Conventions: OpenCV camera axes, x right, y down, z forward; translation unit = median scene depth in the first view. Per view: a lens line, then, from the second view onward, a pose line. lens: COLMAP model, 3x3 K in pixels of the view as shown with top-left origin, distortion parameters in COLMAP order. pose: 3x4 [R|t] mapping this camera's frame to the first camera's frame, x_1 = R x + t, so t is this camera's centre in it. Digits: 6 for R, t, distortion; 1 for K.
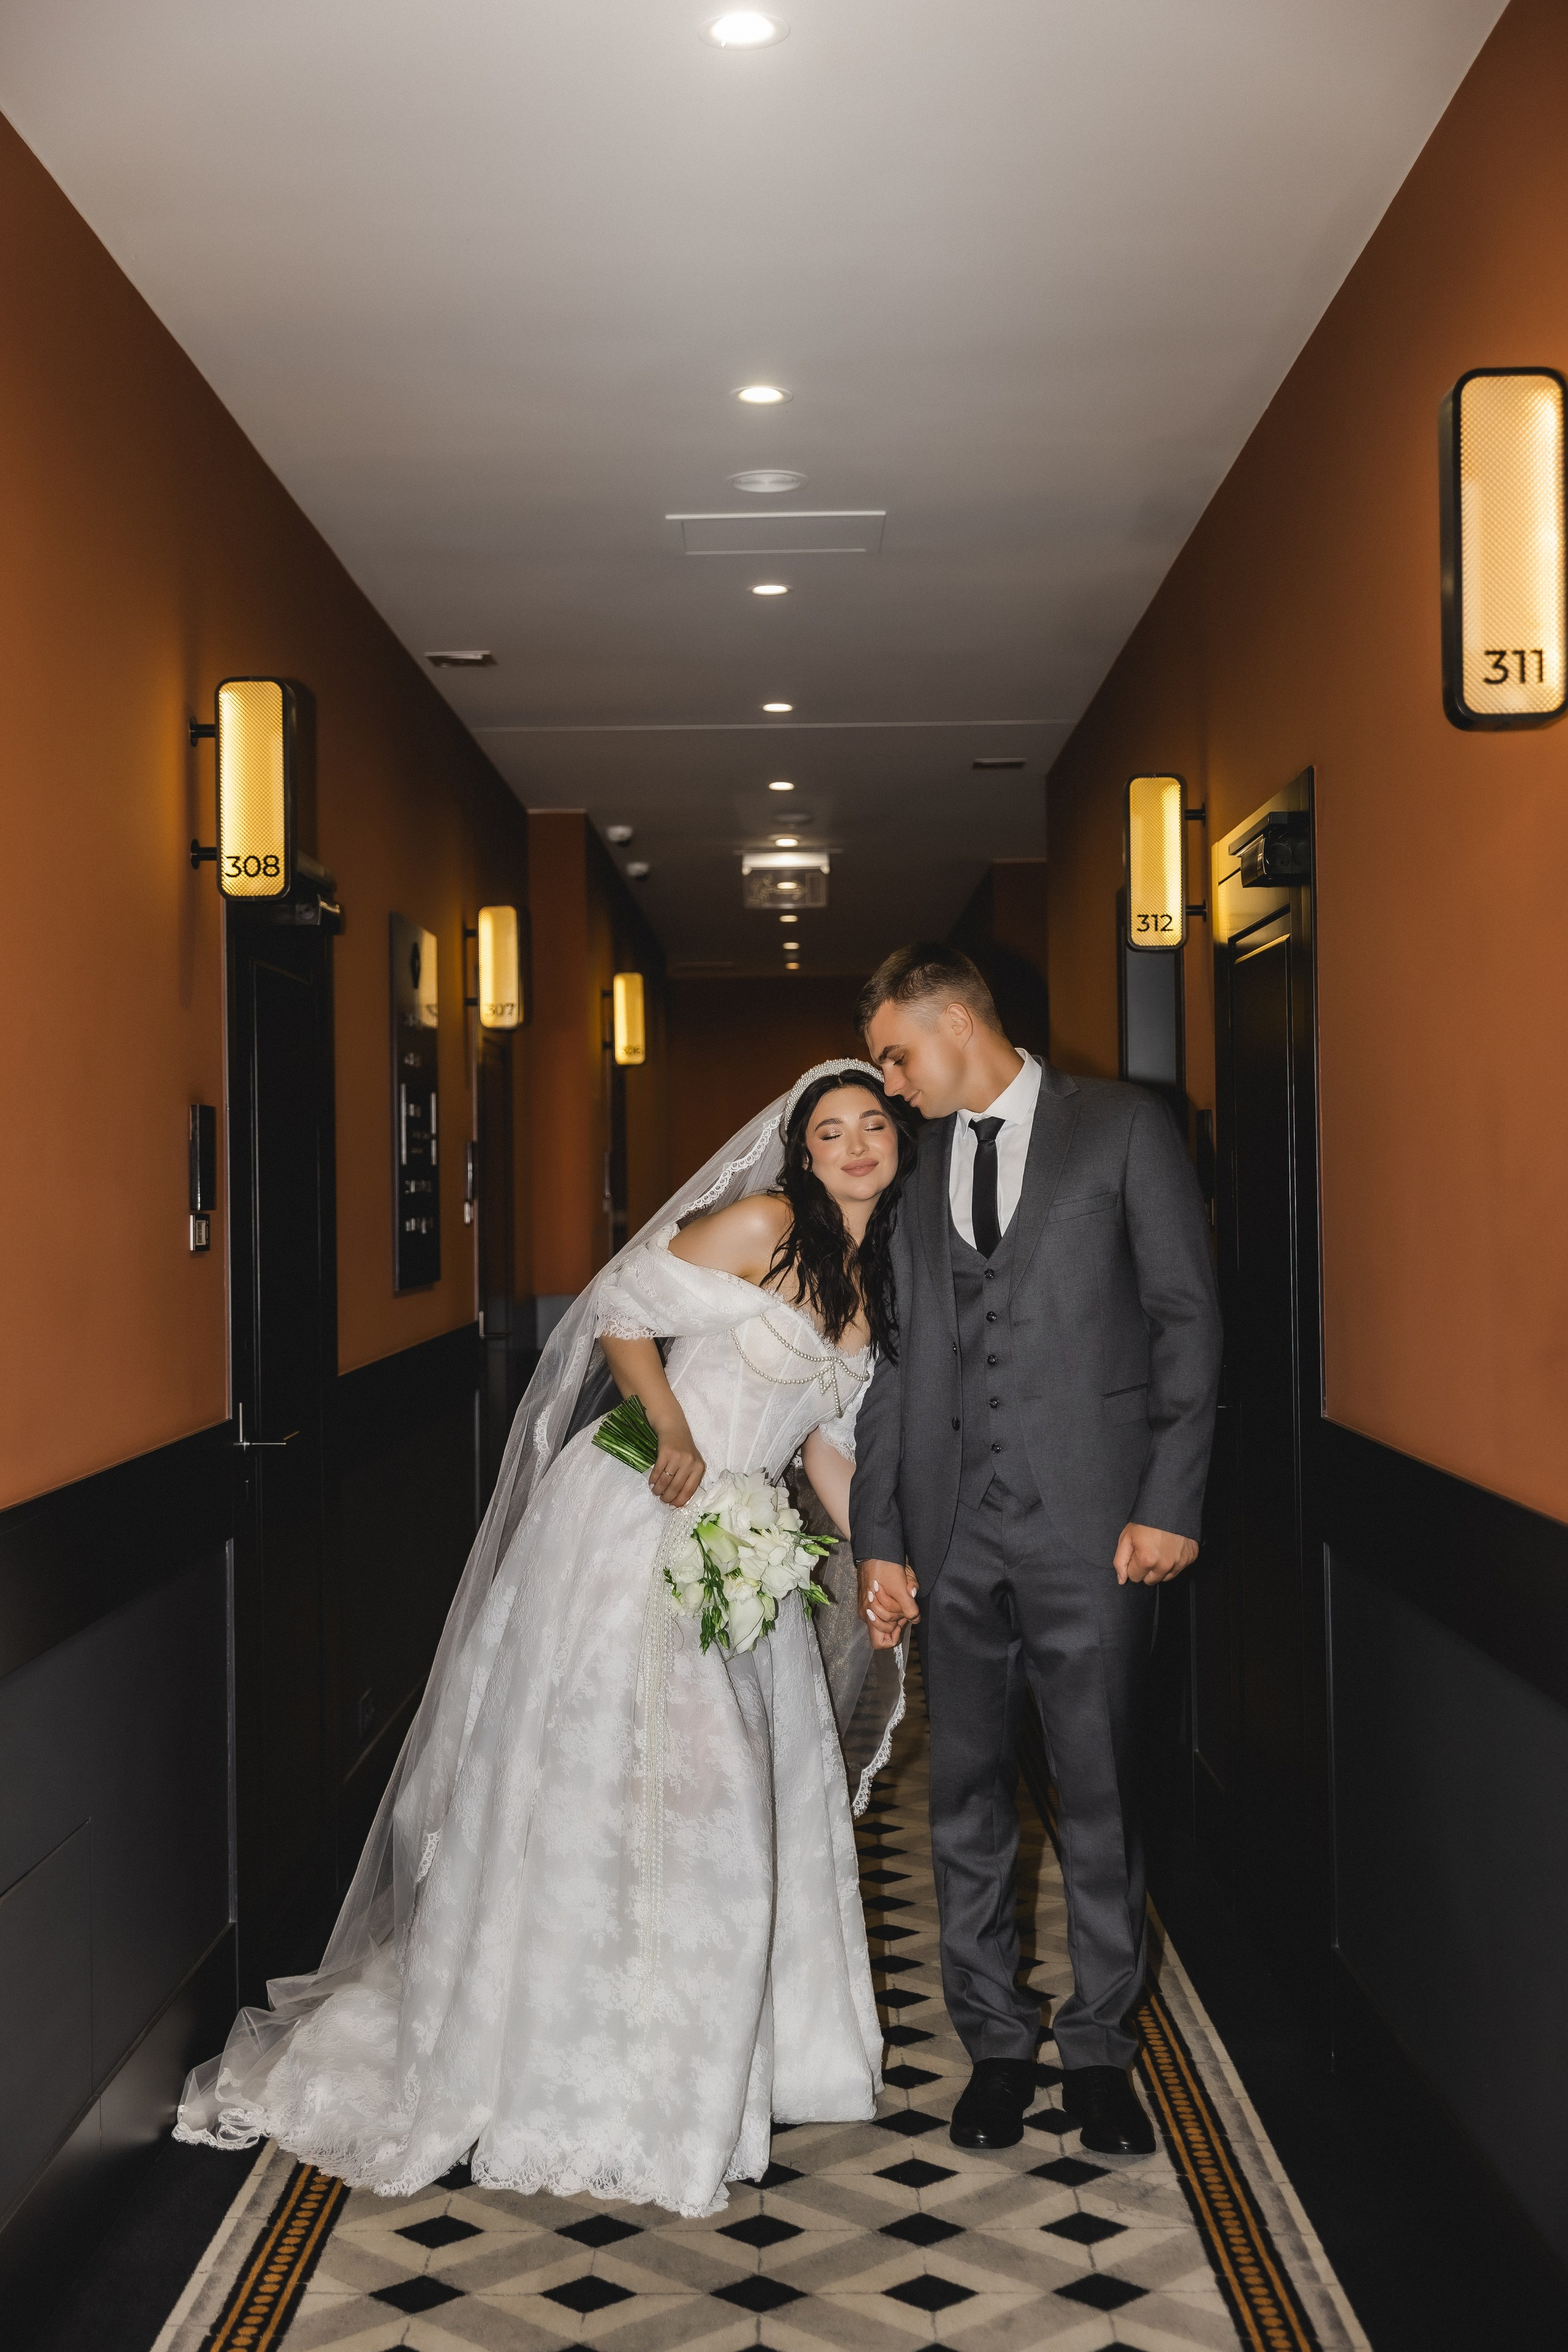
lens RADIAL K [[2782.2, 0, 759.0], [0, 2782.2, 1162.4], [0, 0, 1]] dist [0.014413, 0.032106]
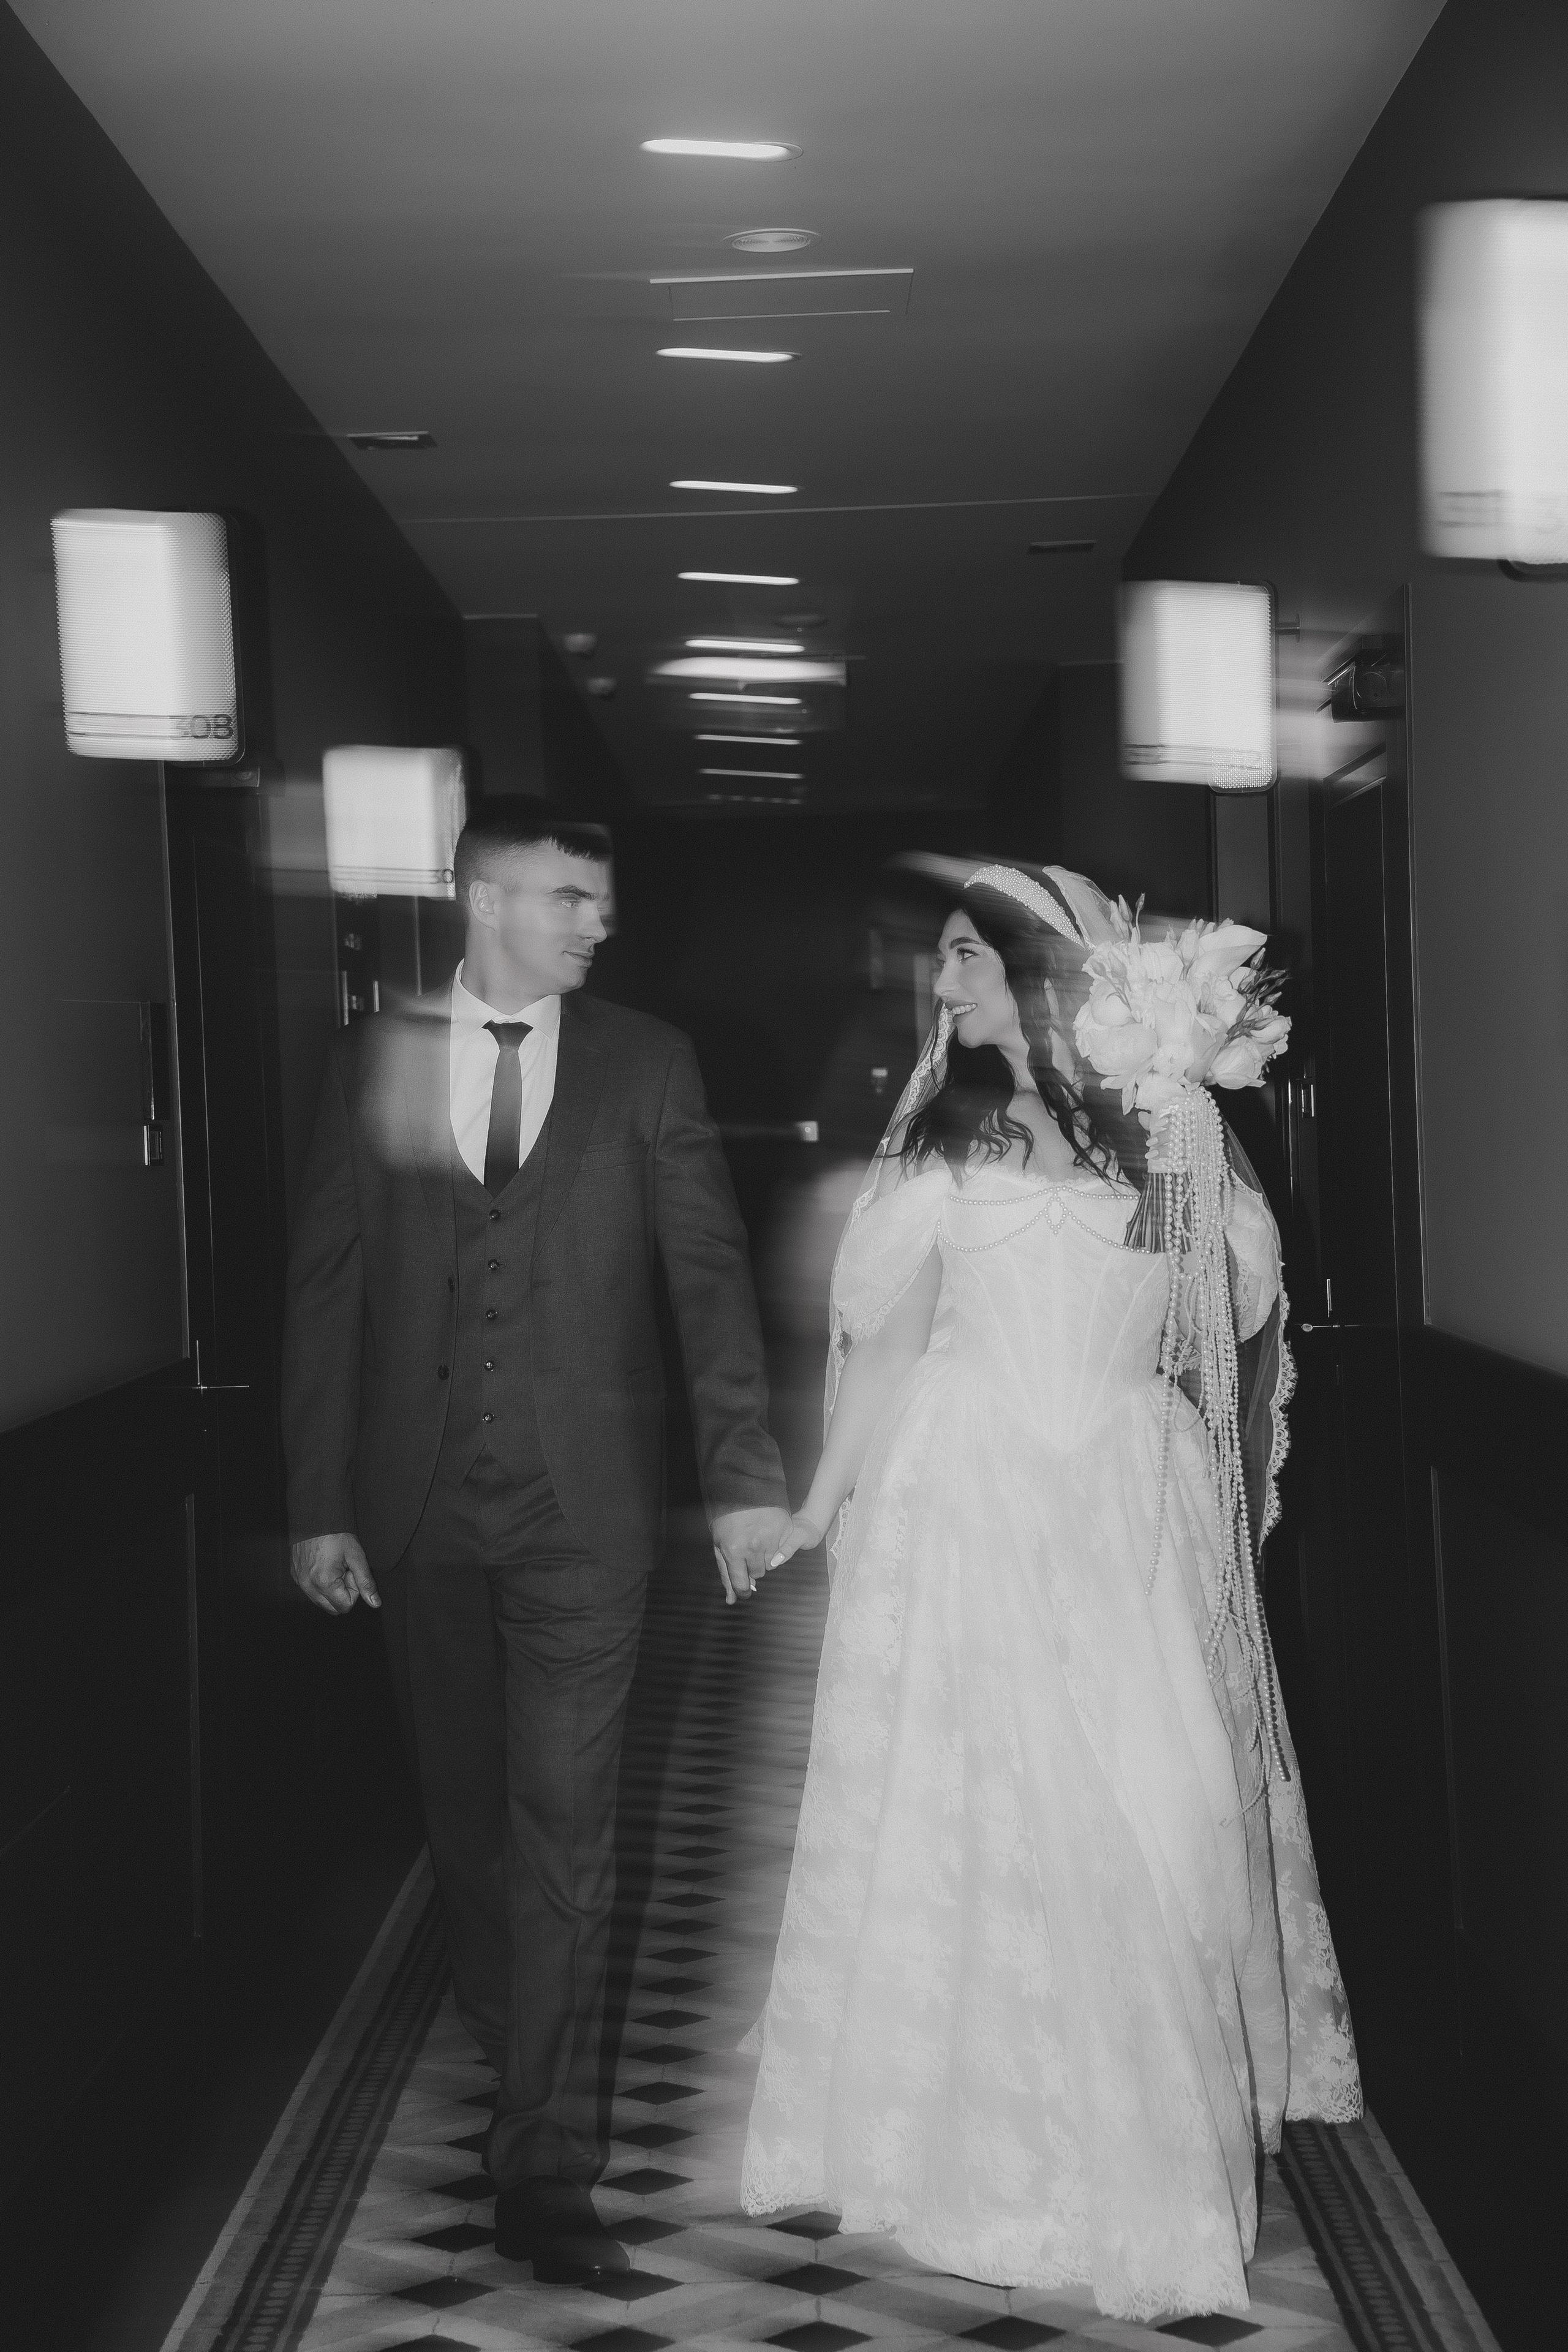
lens RADIAL K [[3933.5, 0, 784.0], [0, 3933.5, 1176.0], [0, 0, 1]] dist [0.343290, -0.120603]
pose [[0.999727, -0.022126, 0.007465, -0.010275], [0.021915, 0.999390, 0.027190, 0.005156], [-0.008062, -0.027019, 0.999602, -0.255808]]
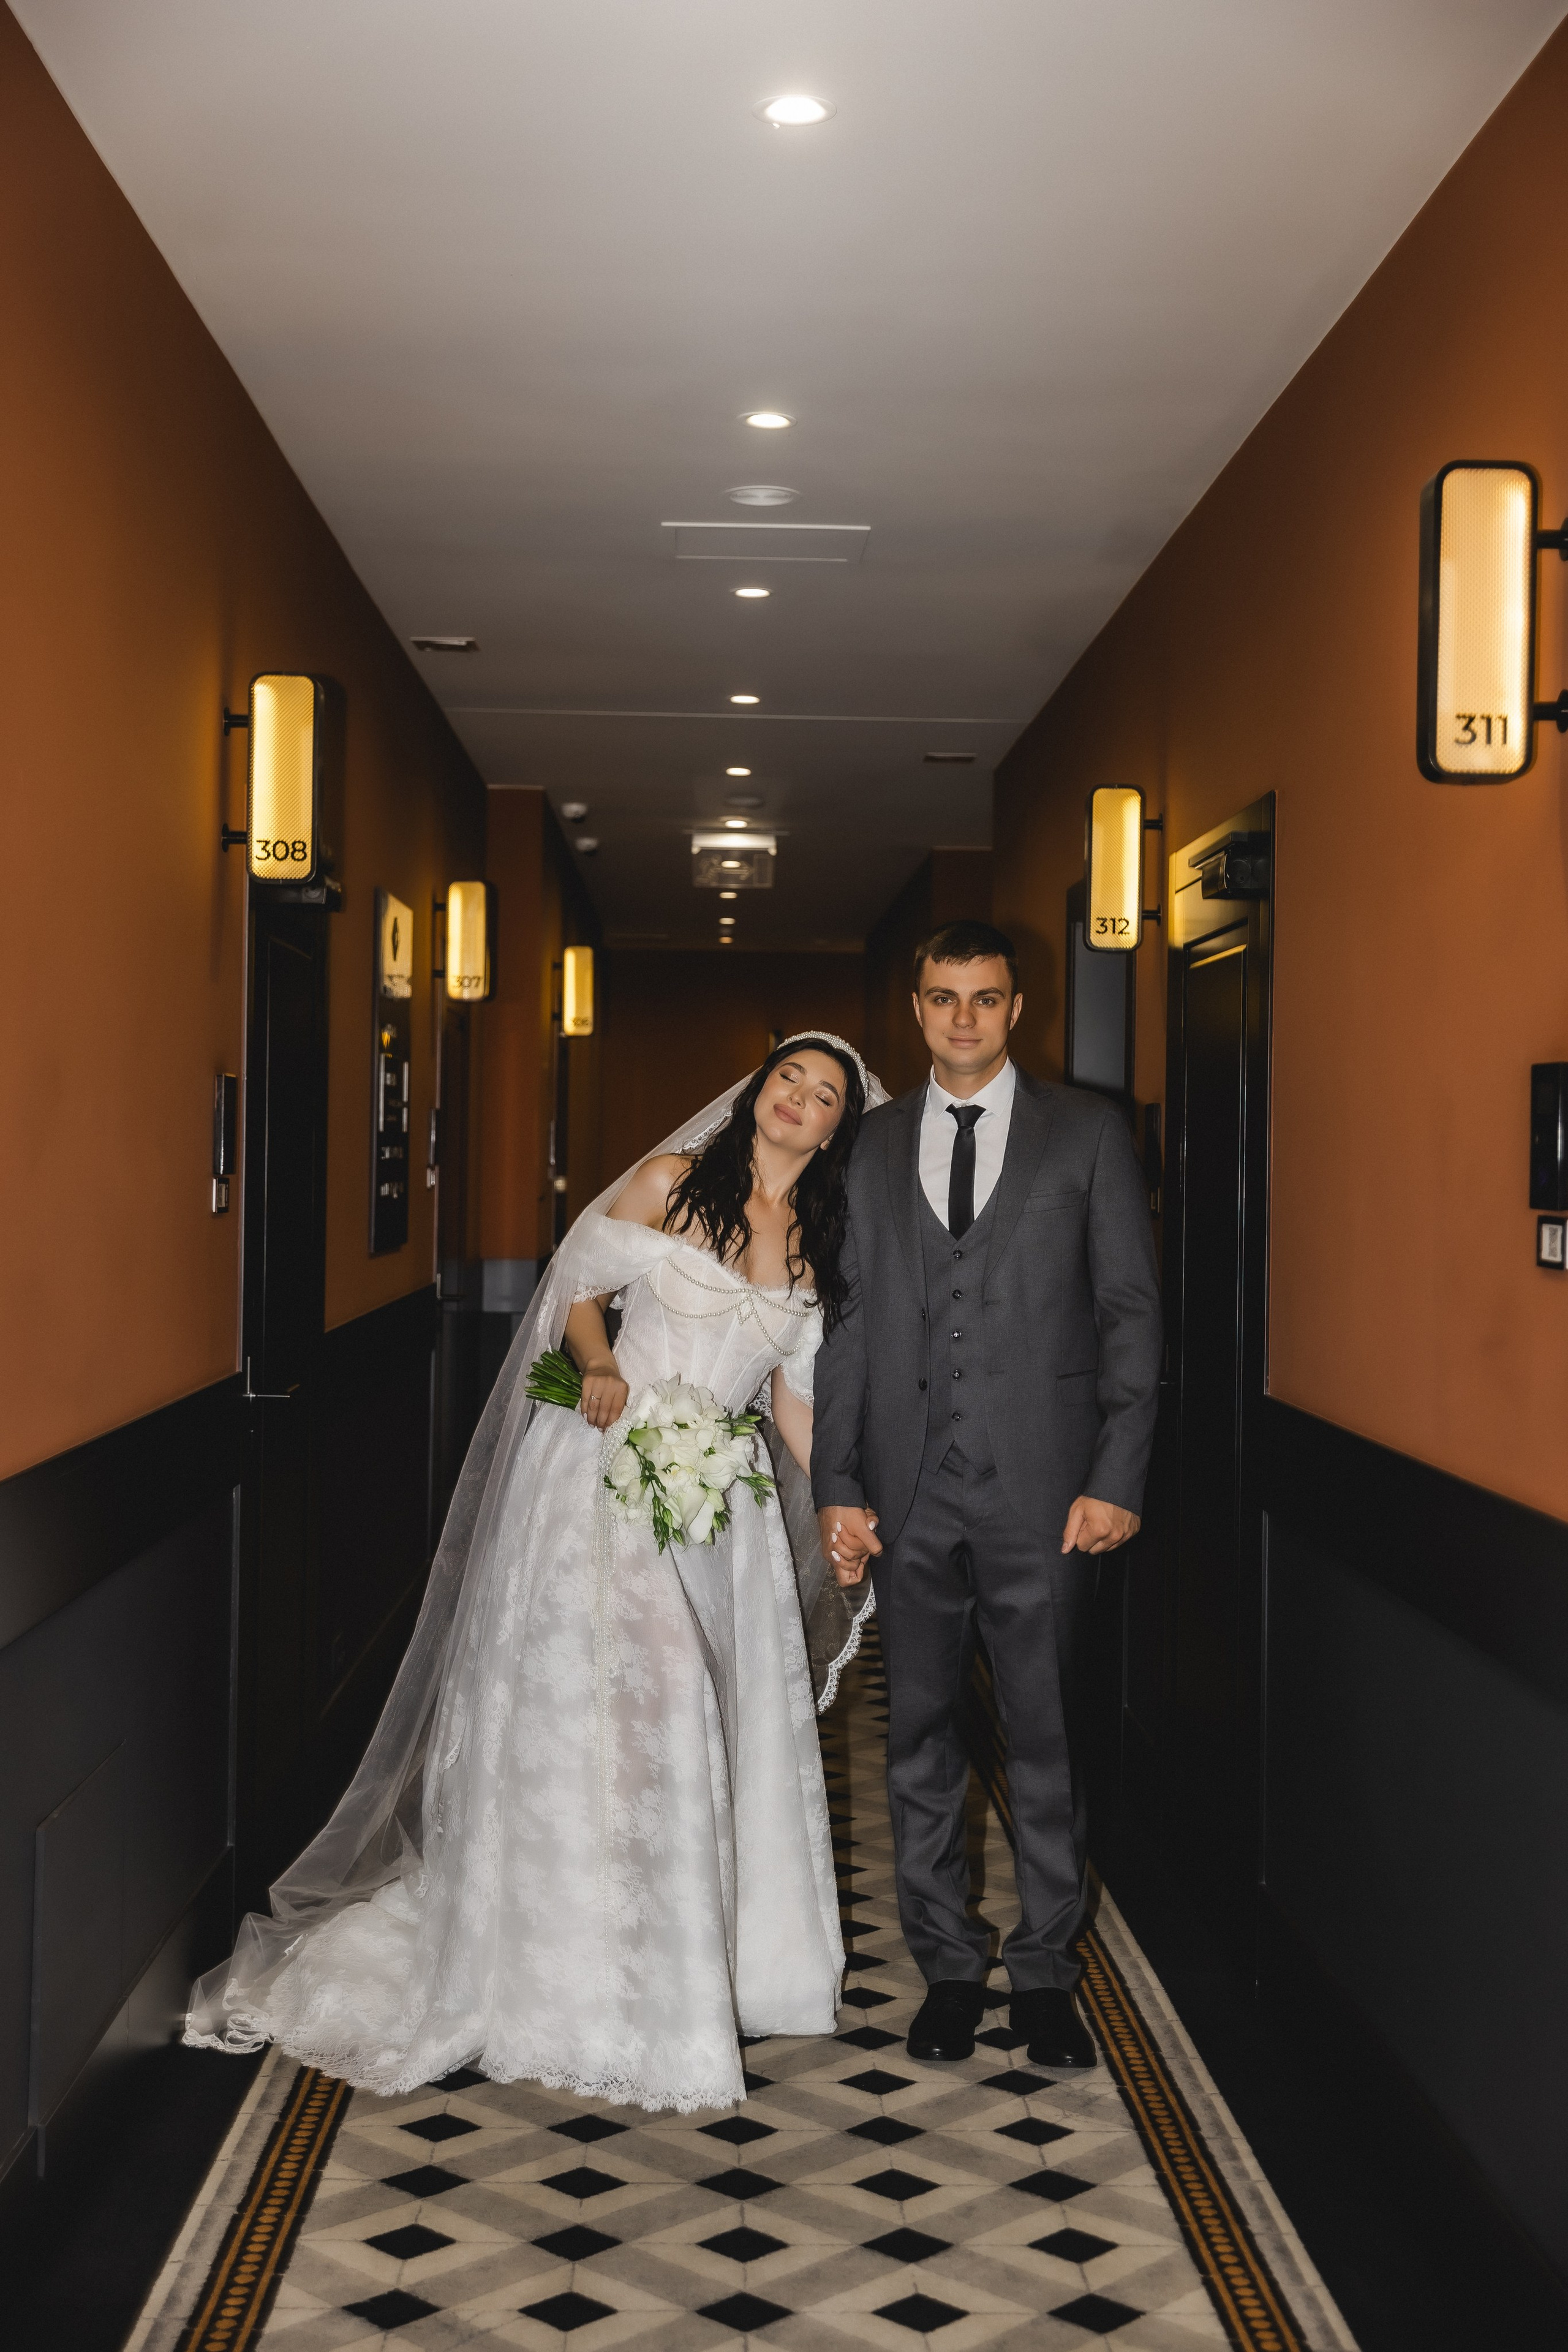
lens RADIAL K [[2791.9, 0, 792.6], [0, 2791.9, 1156.4], [0, 0, 1]] dist [0.012259, 0.037501]
pose [[0.998444, 0.028696, 0.047805, -0.035081], [-0.029154, 0.999535, 0.008899, -0.005235], [-0.047528, -0.010279, 0.998817, -0.072189]]
